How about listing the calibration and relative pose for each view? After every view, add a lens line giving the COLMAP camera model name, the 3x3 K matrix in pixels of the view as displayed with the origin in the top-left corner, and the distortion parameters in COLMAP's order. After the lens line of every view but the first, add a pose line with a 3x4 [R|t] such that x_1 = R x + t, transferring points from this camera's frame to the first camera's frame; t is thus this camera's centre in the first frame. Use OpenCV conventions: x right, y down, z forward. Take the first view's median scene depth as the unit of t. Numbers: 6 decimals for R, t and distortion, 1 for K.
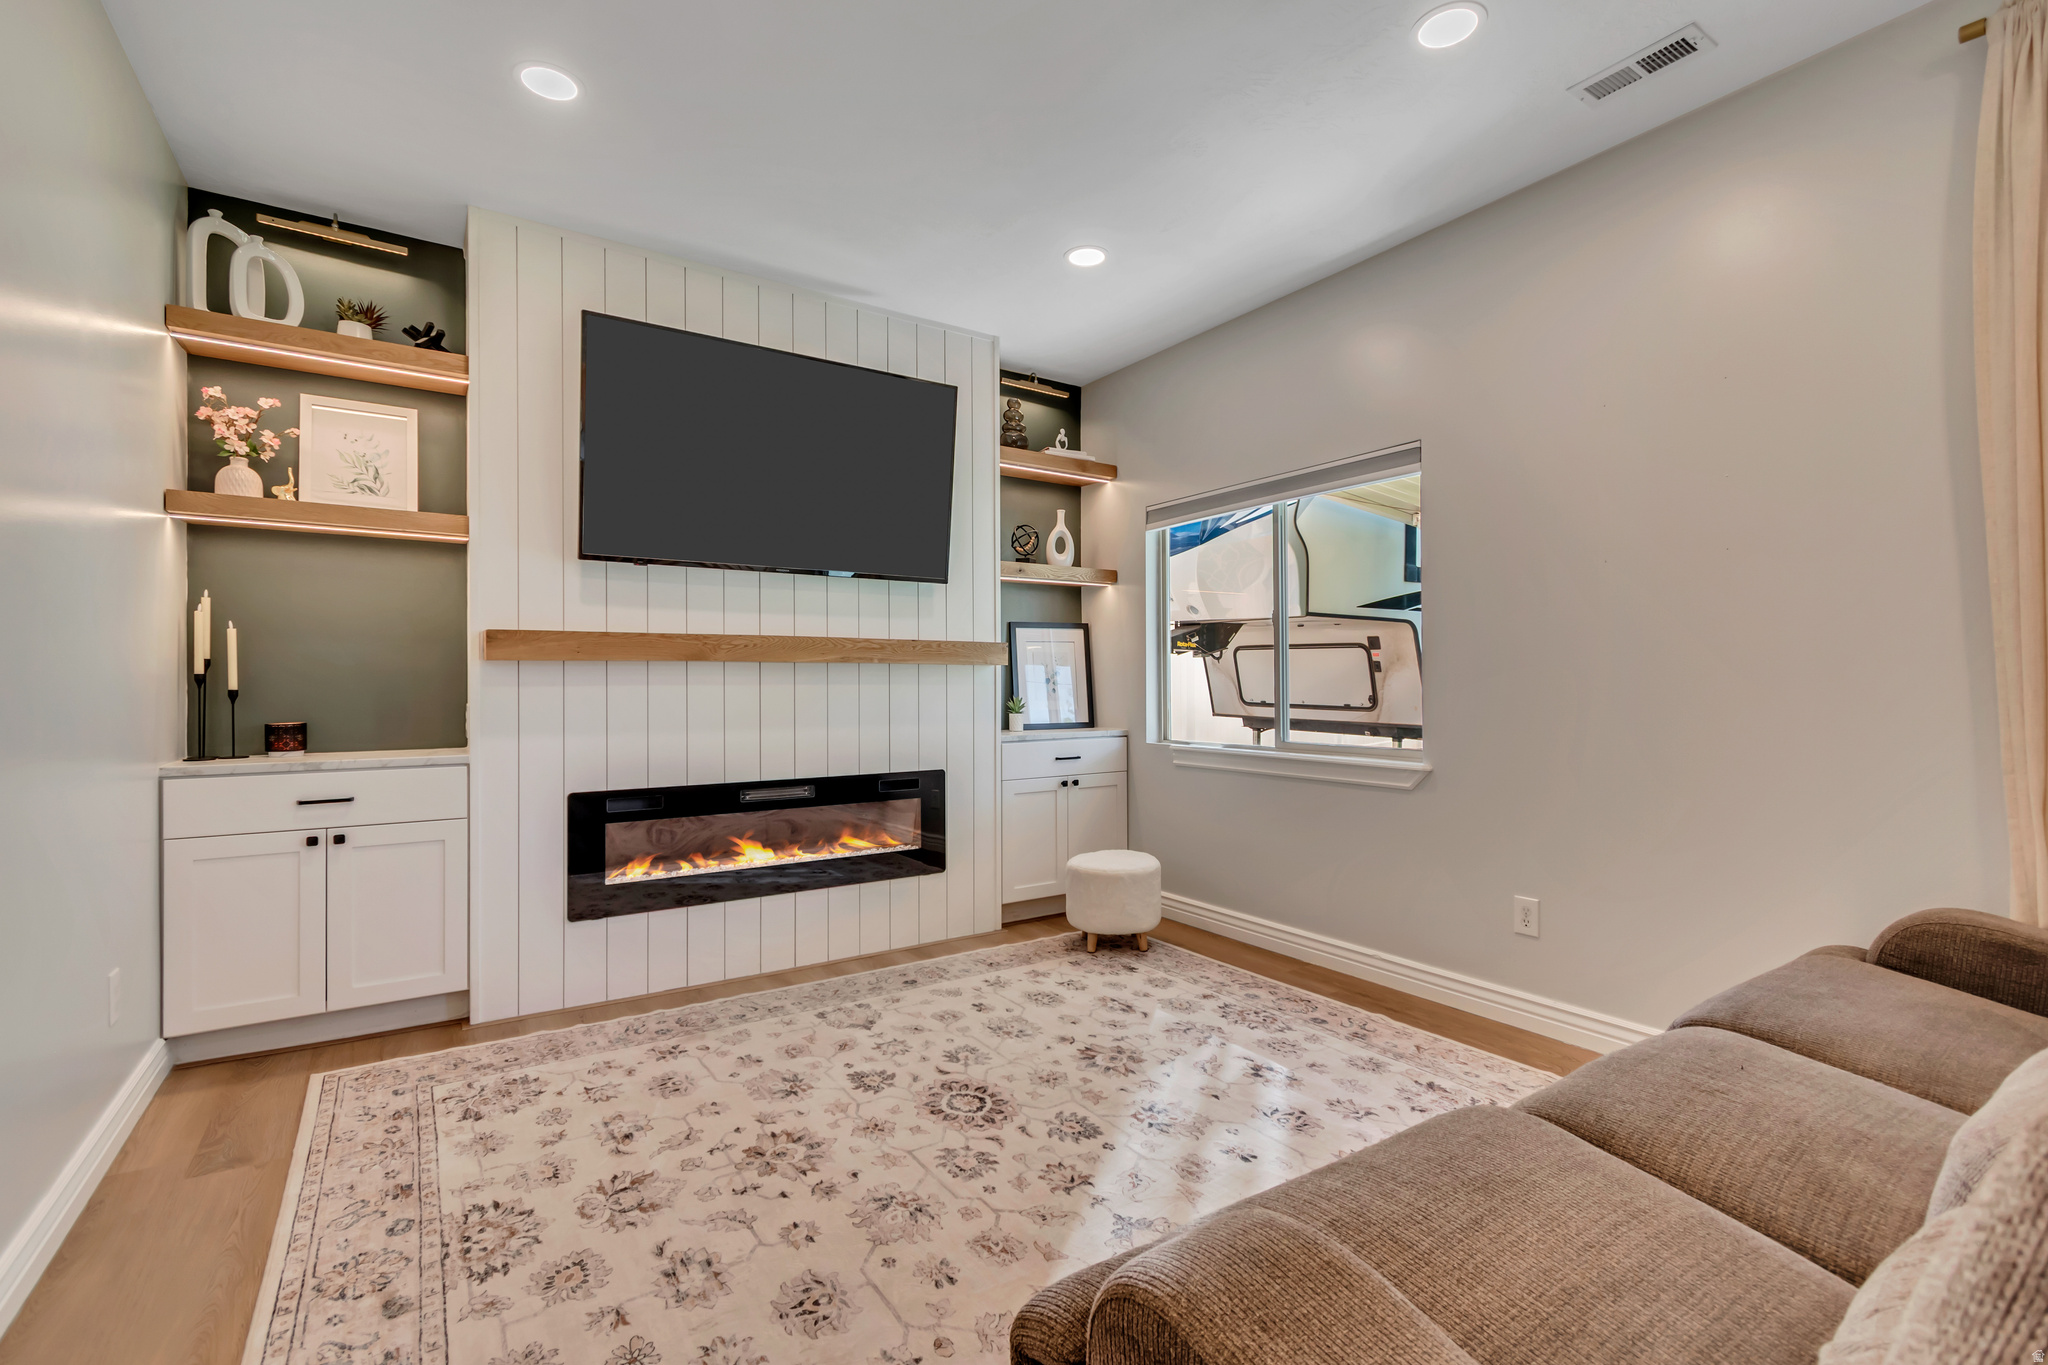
lens RADIAL K [[912.6, 0, 1022.3], [0, 912.6, 678.8], [0, 0, 1]] dist [0.007679, -0.002590]
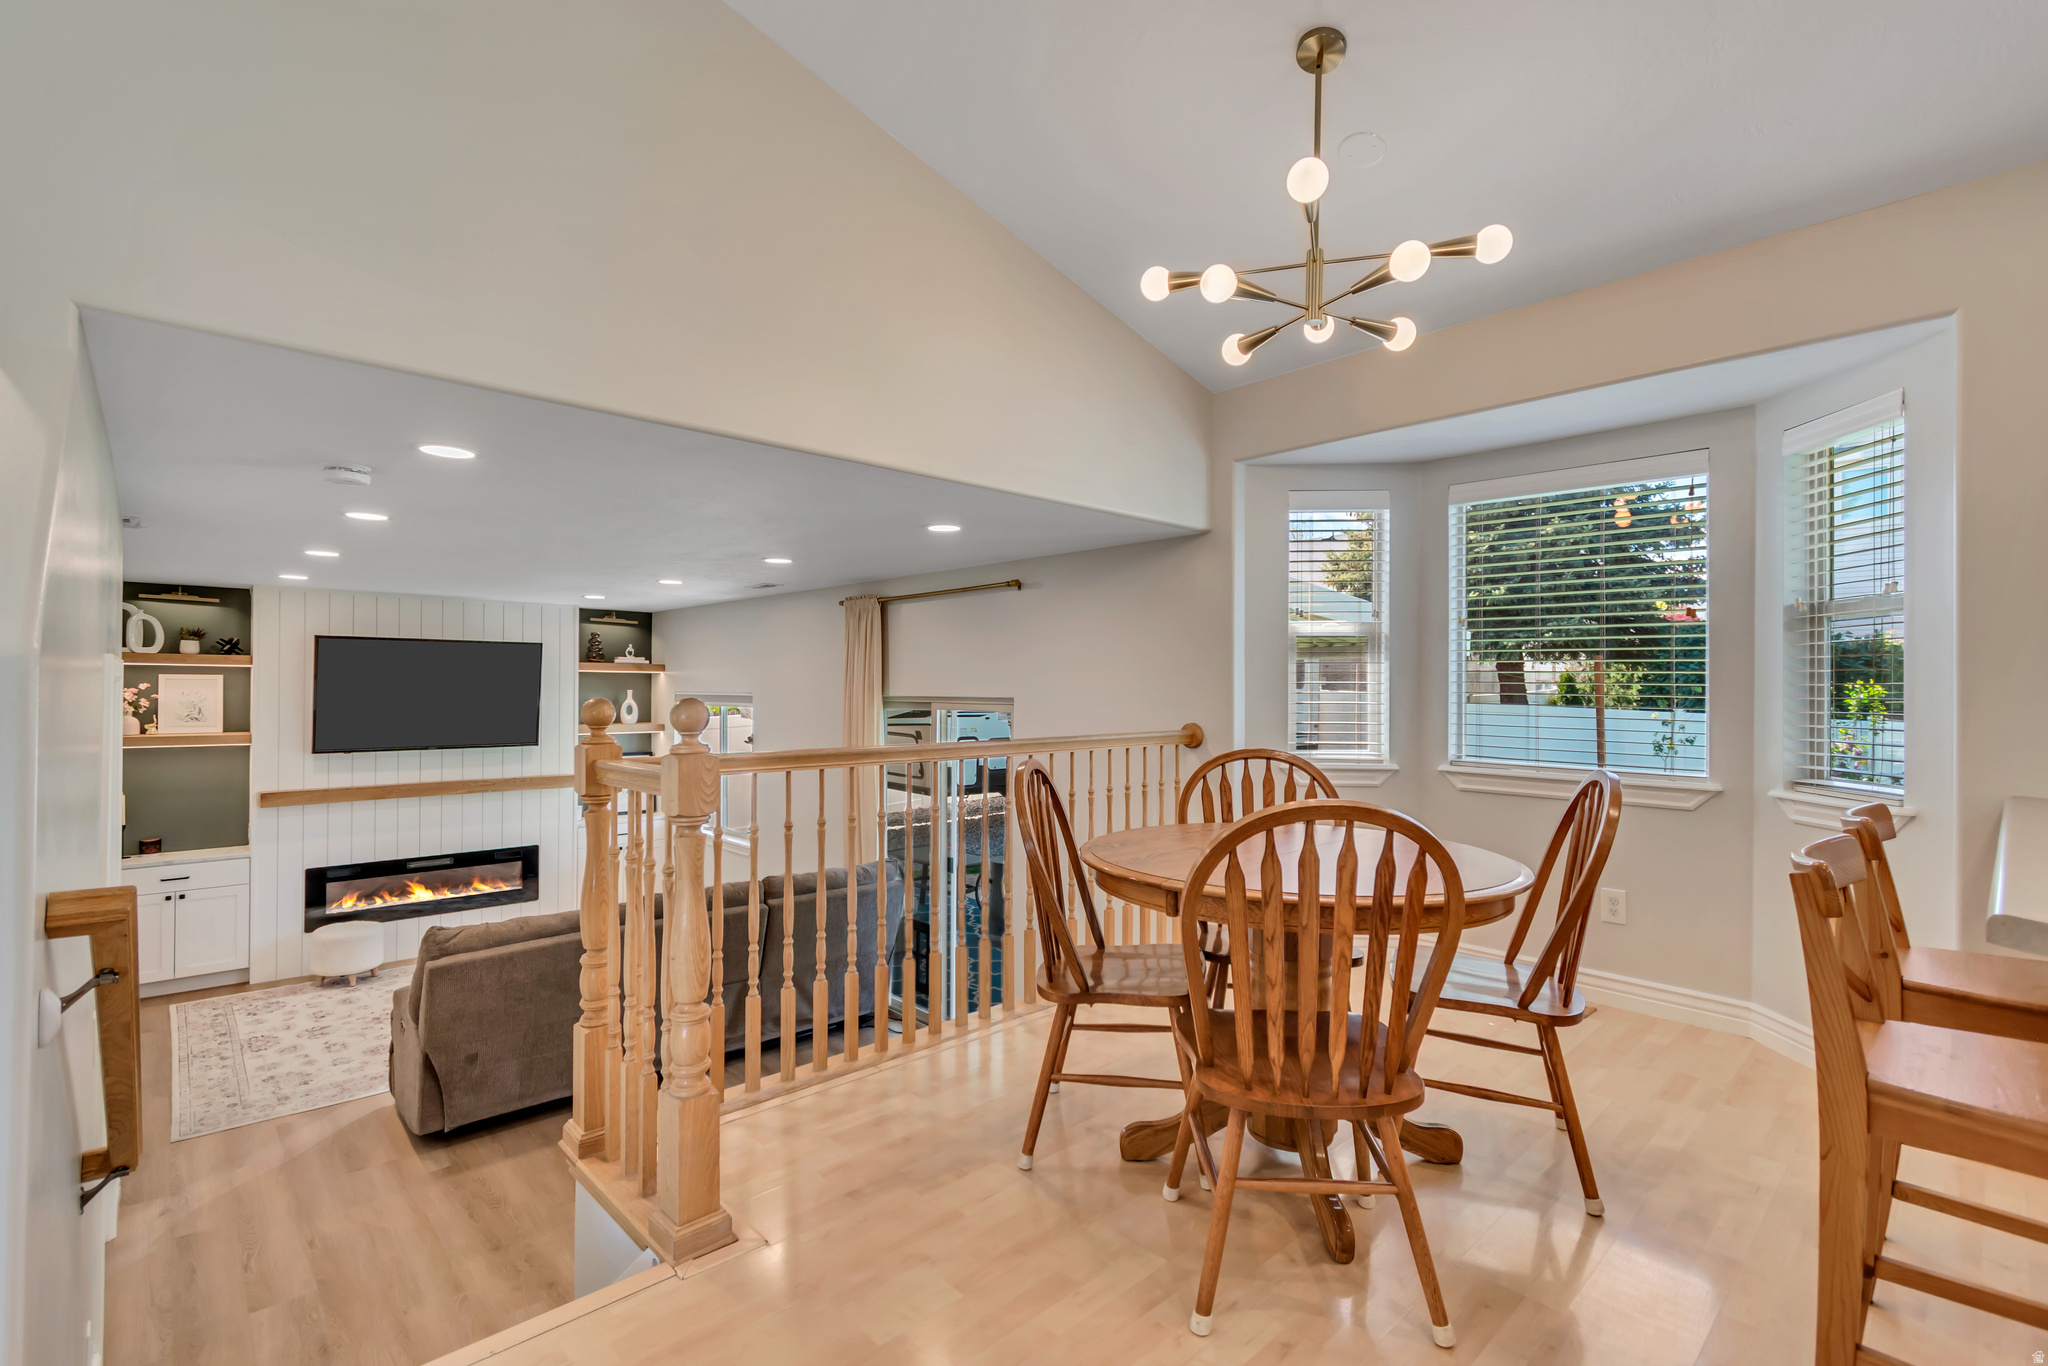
lens RADIAL K [[912.6, 0, 1020.6], [0, 912.6, 683.9], [0, 0, 1]] dist [0.007679, -0.002590]
pose [[0.986725, 0.010602, 0.162051, 0.747721], [-0.010829, 0.999941, 0.000514, -0.309027], [-0.162036, -0.002262, 0.986782, -1.281938]]
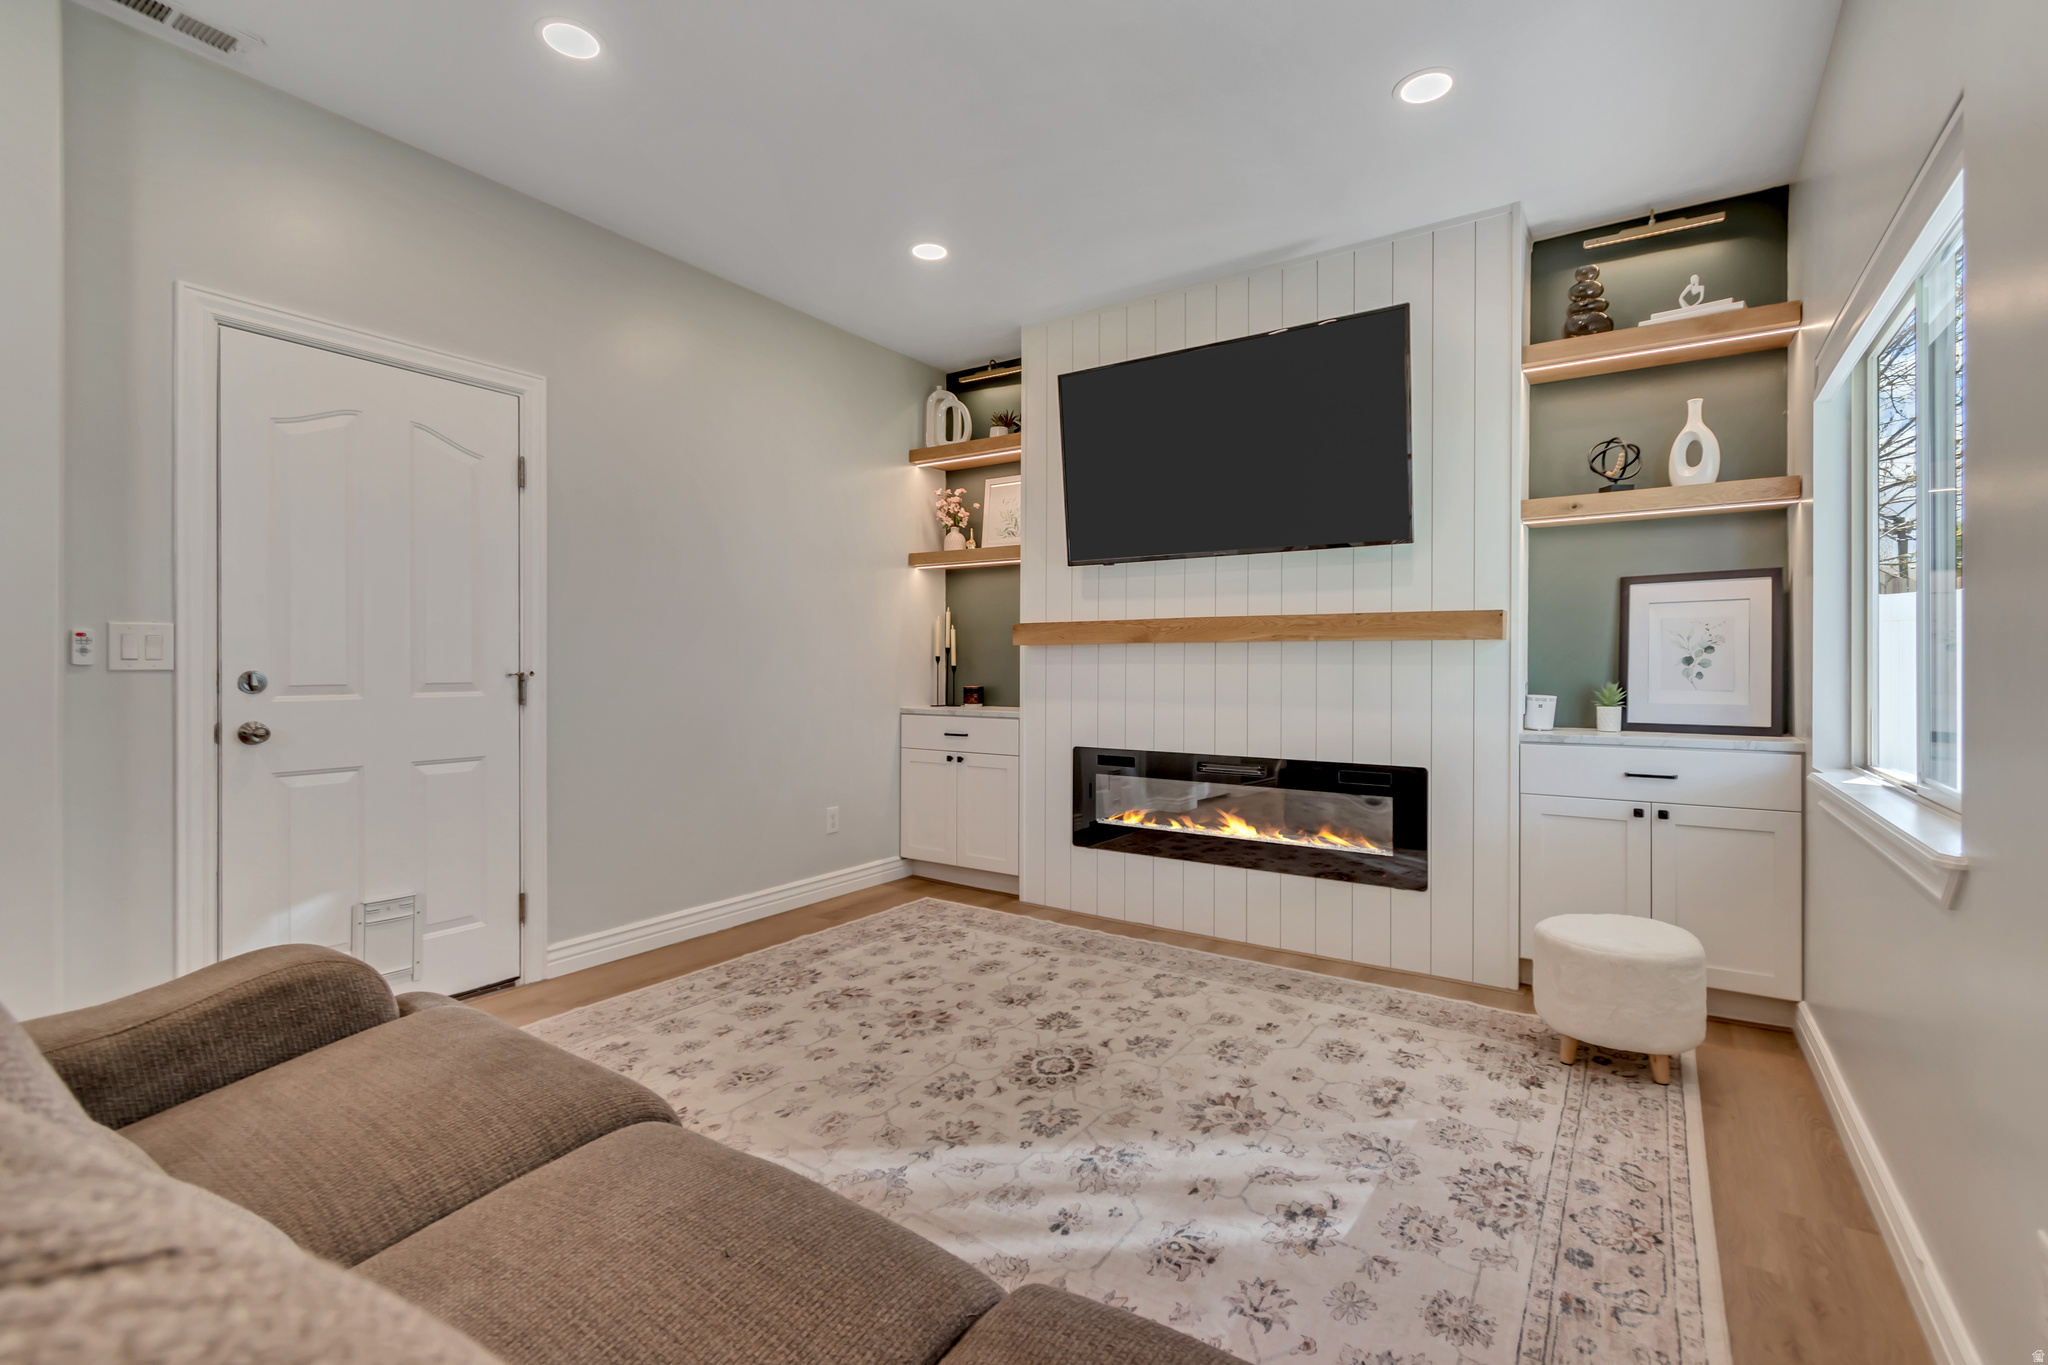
lens RADIAL K [[912.6, 0, 1022.4], [0, 912.6, 667.2], [0, 0, 1]] dist [0.007679, -0.002590]
pose [[0.378268, 0.006920, -0.925670, 0.702580], [0.001798, 0.999965, 0.008210, 0.001077], [0.925694, -0.004770, 0.378243, 0.455209]]
